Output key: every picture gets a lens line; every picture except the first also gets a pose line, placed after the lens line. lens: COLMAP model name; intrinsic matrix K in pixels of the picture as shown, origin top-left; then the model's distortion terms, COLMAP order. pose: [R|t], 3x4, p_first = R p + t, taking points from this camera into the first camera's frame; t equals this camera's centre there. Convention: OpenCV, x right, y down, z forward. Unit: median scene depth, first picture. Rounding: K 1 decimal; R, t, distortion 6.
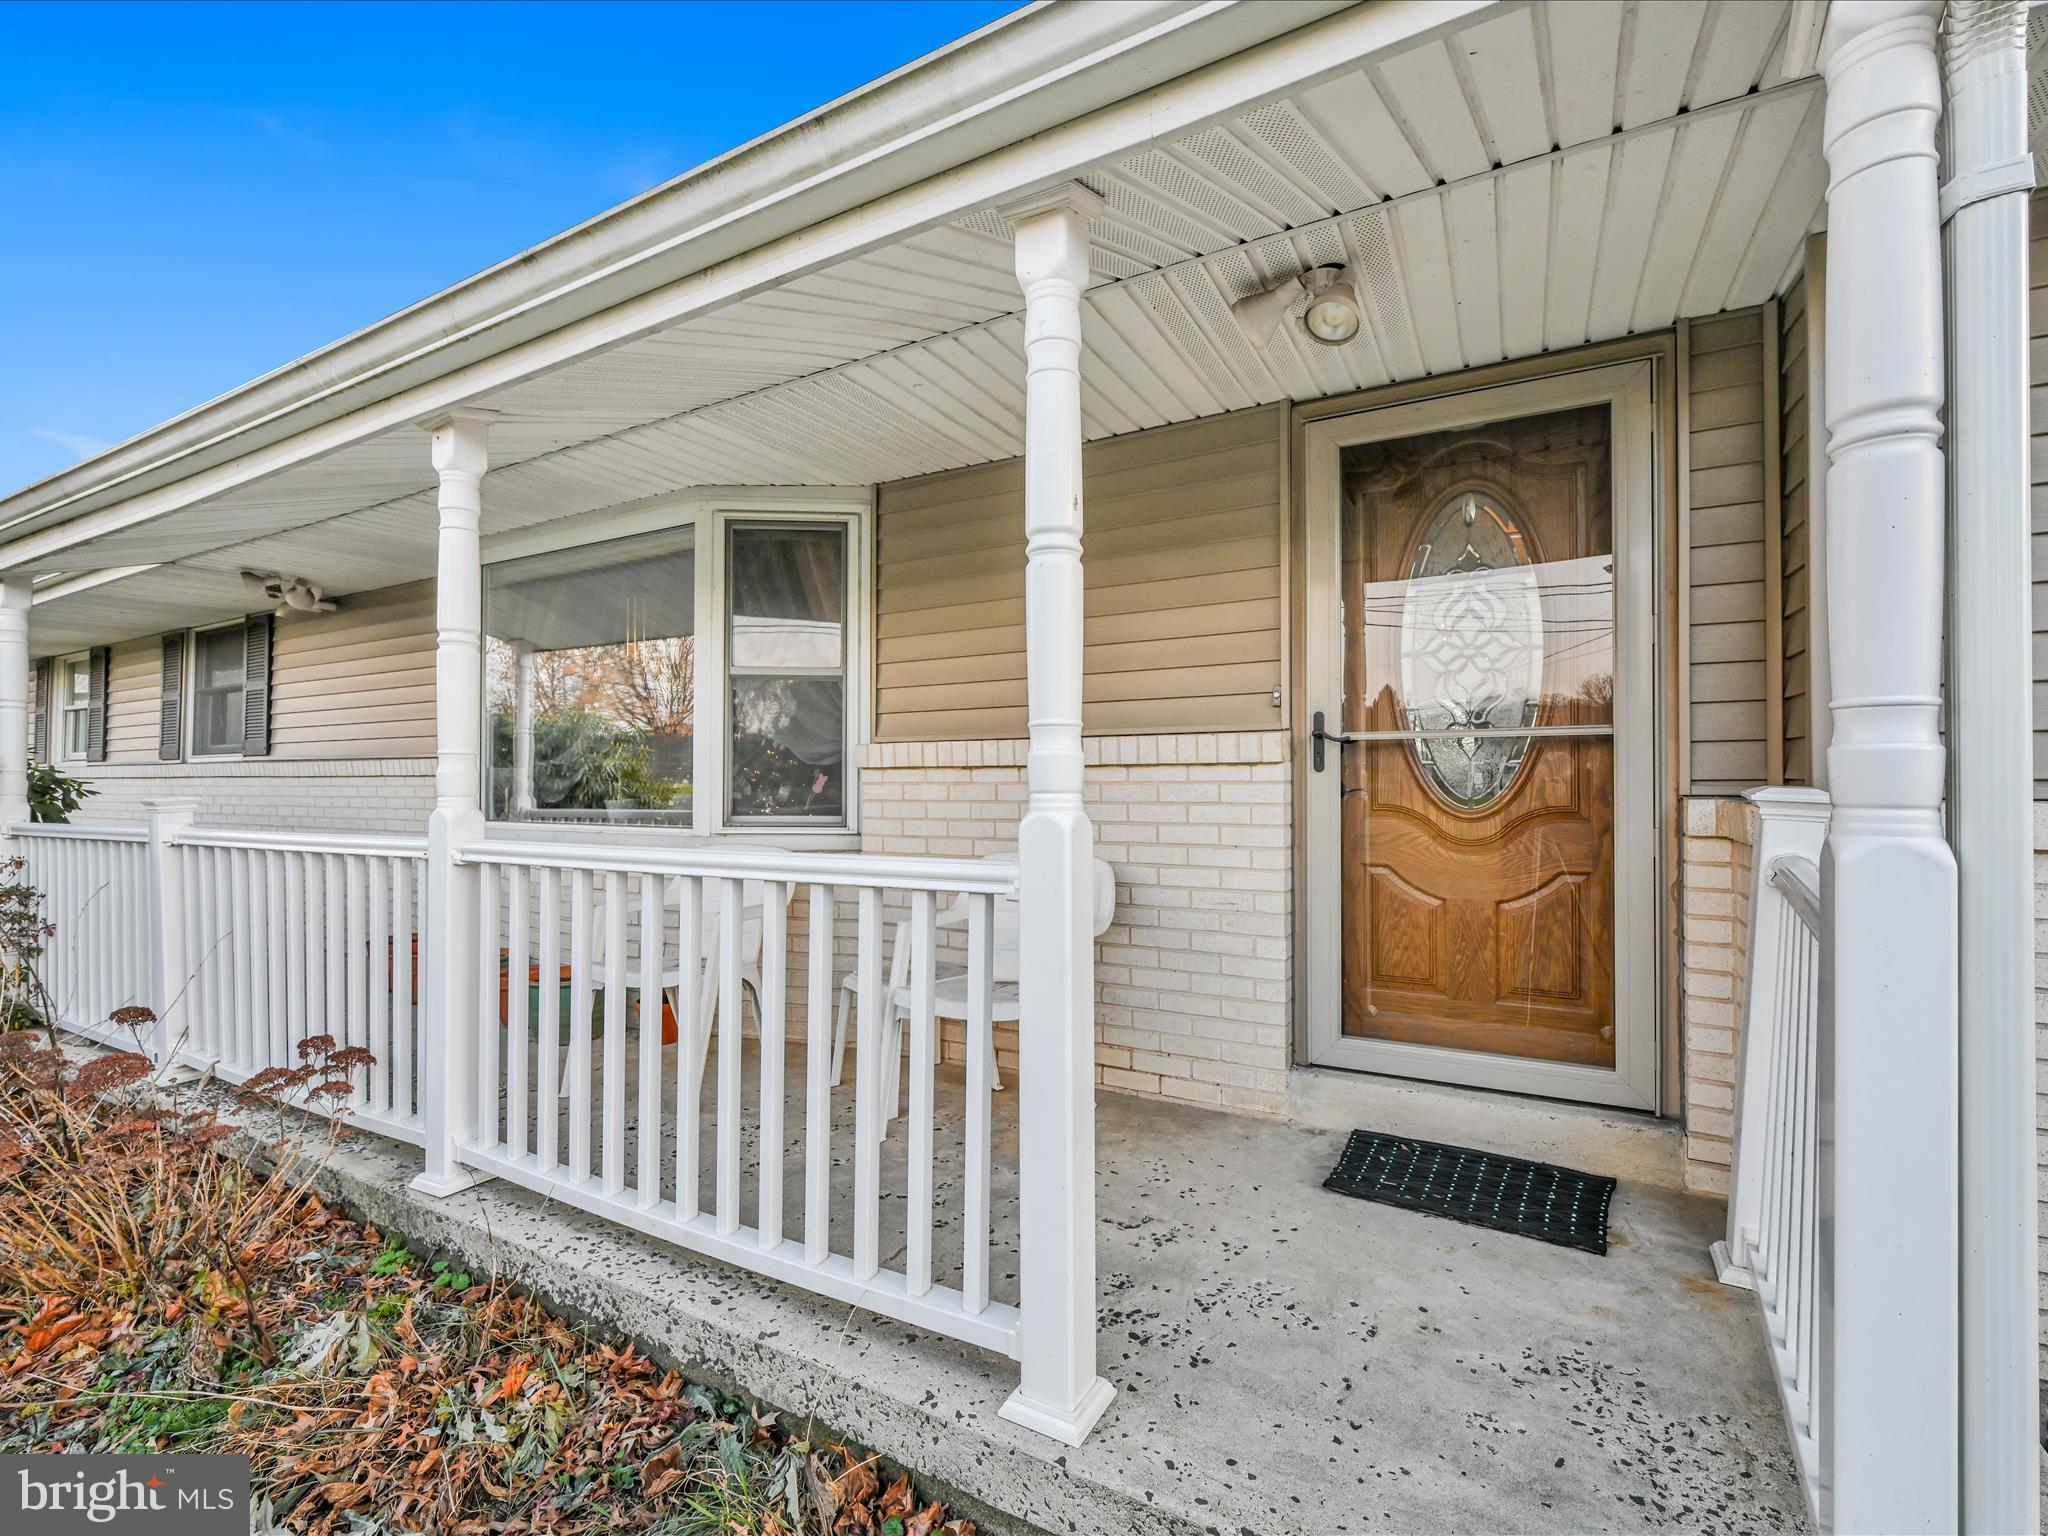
lens RADIAL K [[904.1, 0, 1024.0], [0, 904.1, 768.0], [0, 0, 1]] dist [0.000971, 0.000167]
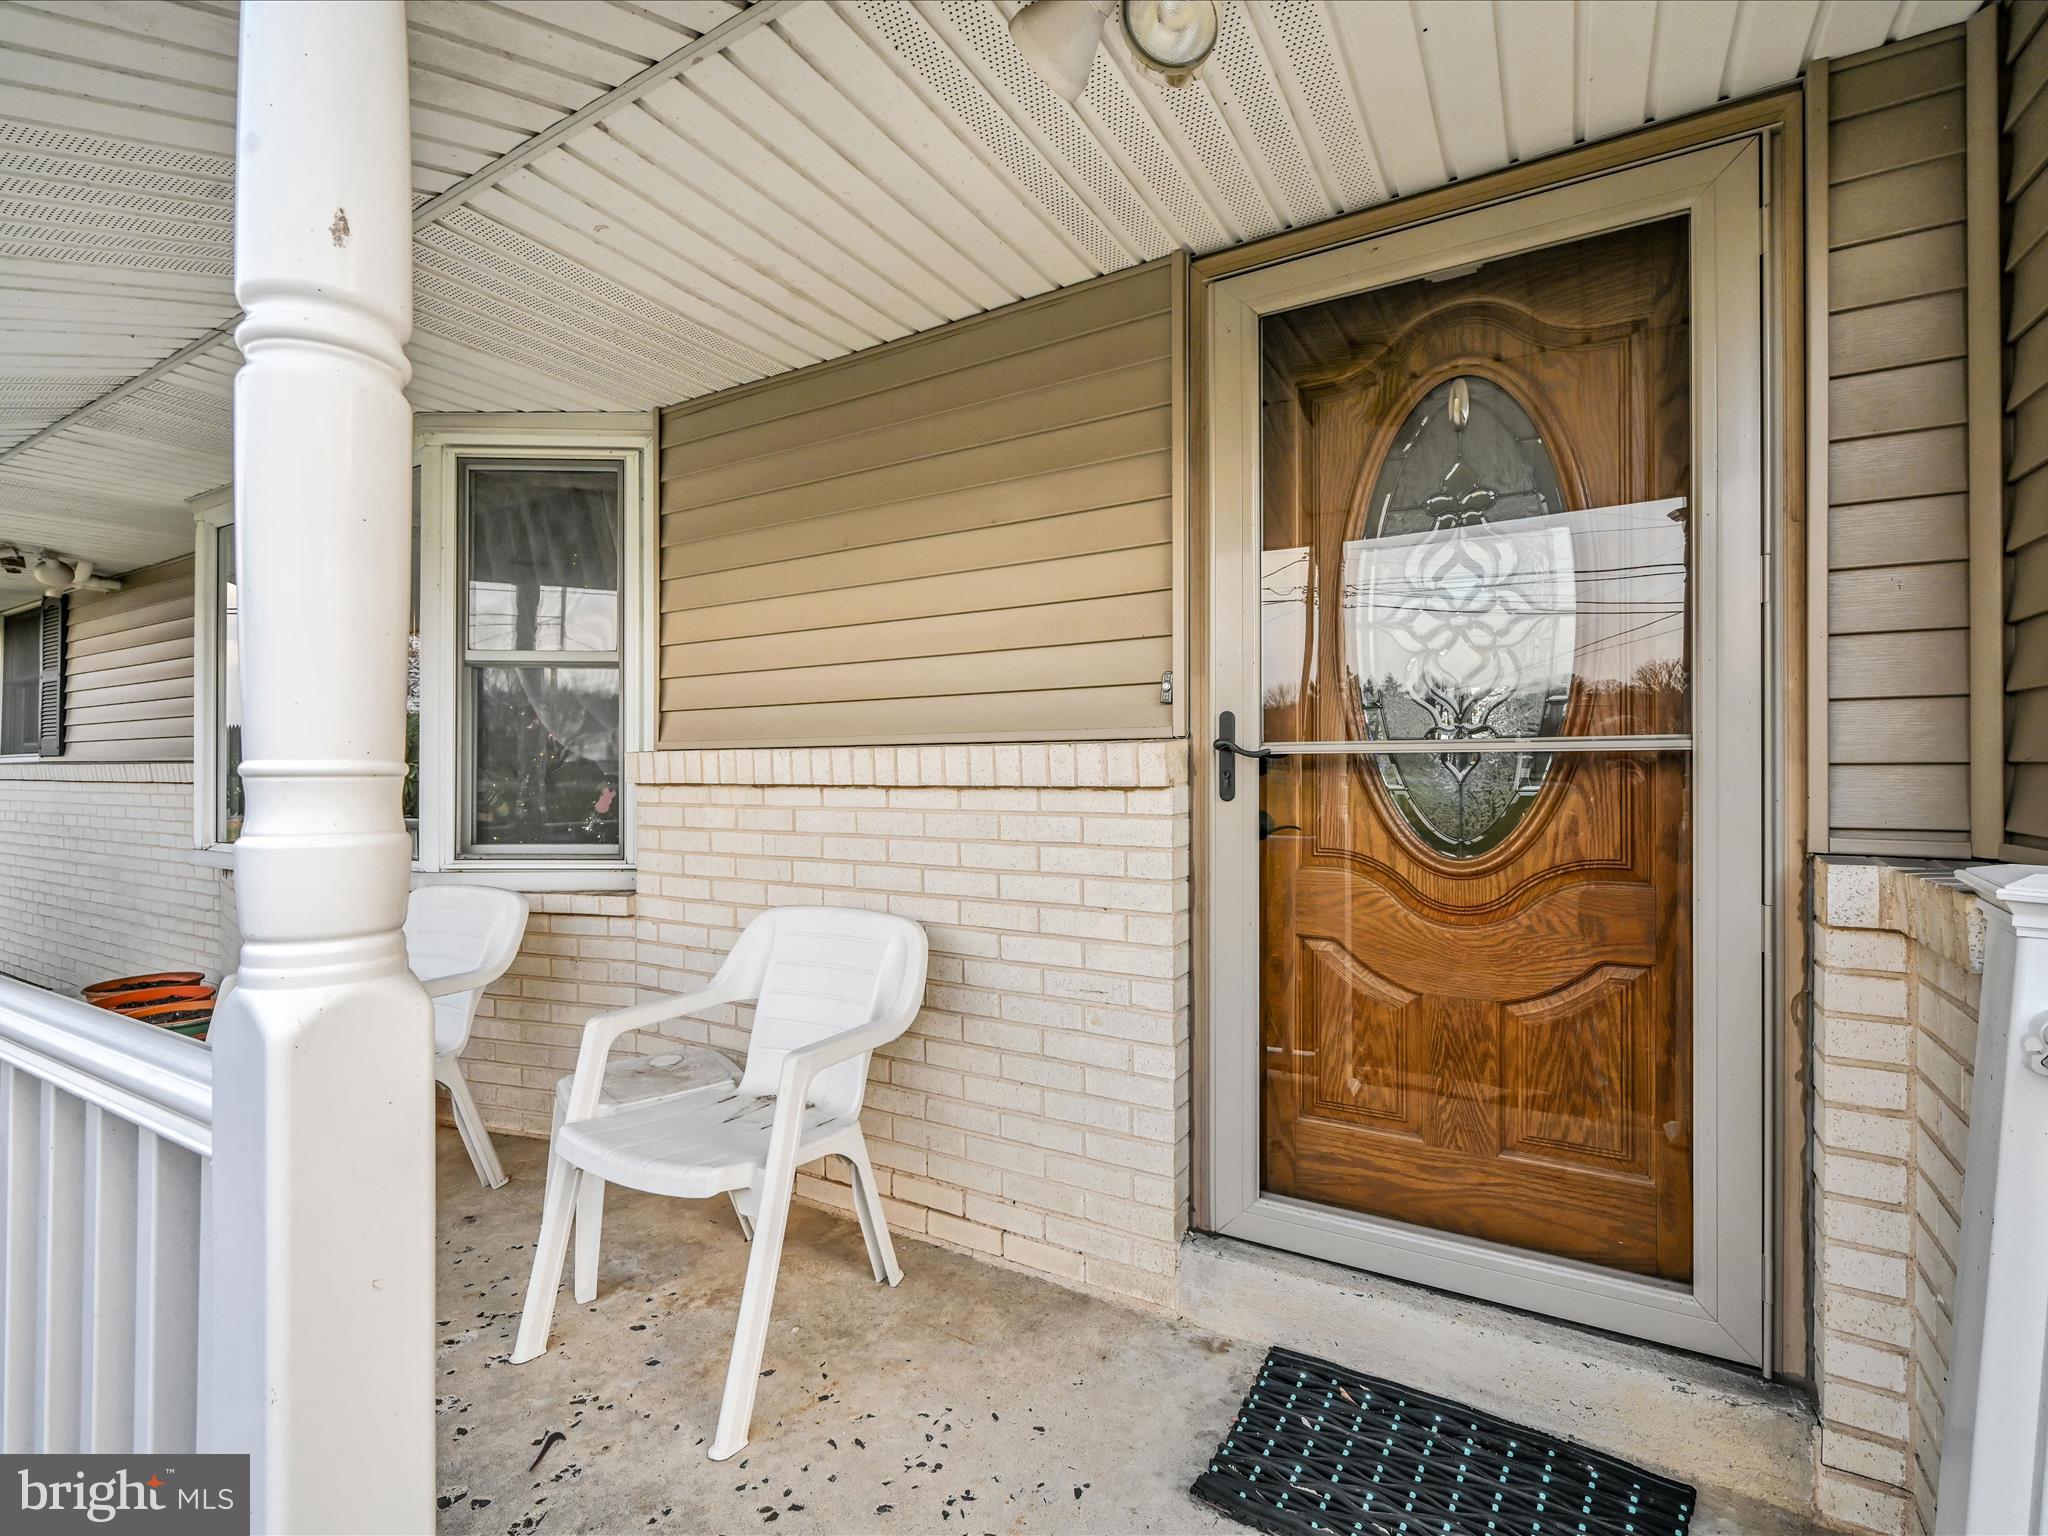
lens RADIAL K [[976.8, 0, 928.0], [0, 976.8, 762.2], [0, 0, 1]] dist [0.001457, -0.000396]
pose [[0.997224, 0.003162, -0.074394, 0.158562], [-0.003111, 0.999995, 0.000805, -0.024542], [0.074396, -0.000571, 0.997229, 0.258900]]
